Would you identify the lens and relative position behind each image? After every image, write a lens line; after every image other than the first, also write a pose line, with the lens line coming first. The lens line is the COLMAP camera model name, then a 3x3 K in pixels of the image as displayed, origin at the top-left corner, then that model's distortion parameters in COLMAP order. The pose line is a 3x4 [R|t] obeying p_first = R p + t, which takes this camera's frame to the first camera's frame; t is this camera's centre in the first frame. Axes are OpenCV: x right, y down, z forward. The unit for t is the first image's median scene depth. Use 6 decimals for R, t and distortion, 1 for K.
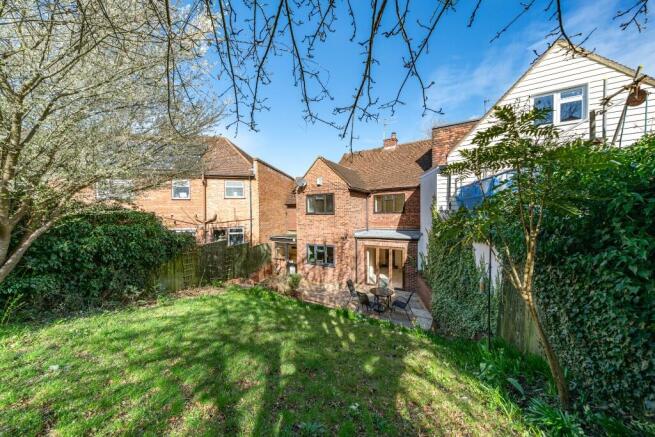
lens RADIAL K [[228.3, 0, 327.3], [0, 228.3, 219.6], [0, 0, 1]] dist [-0.001654, -0.000061]
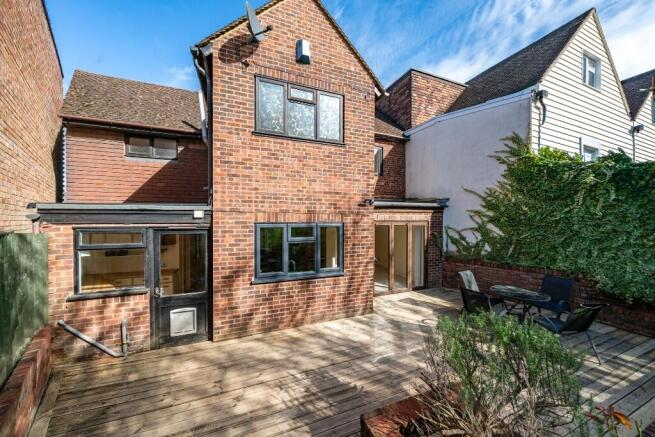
lens RADIAL K [[228.3, 0, 326.5], [0, 228.3, 215.5], [0, 0, 1]] dist [-0.001654, -0.000061]
pose [[0.596096, 0.018984, 0.802688, -0.300137], [0.011903, 0.999402, -0.032476, 0.109489], [-0.802825, 0.028913, 0.595514, 0.745738]]
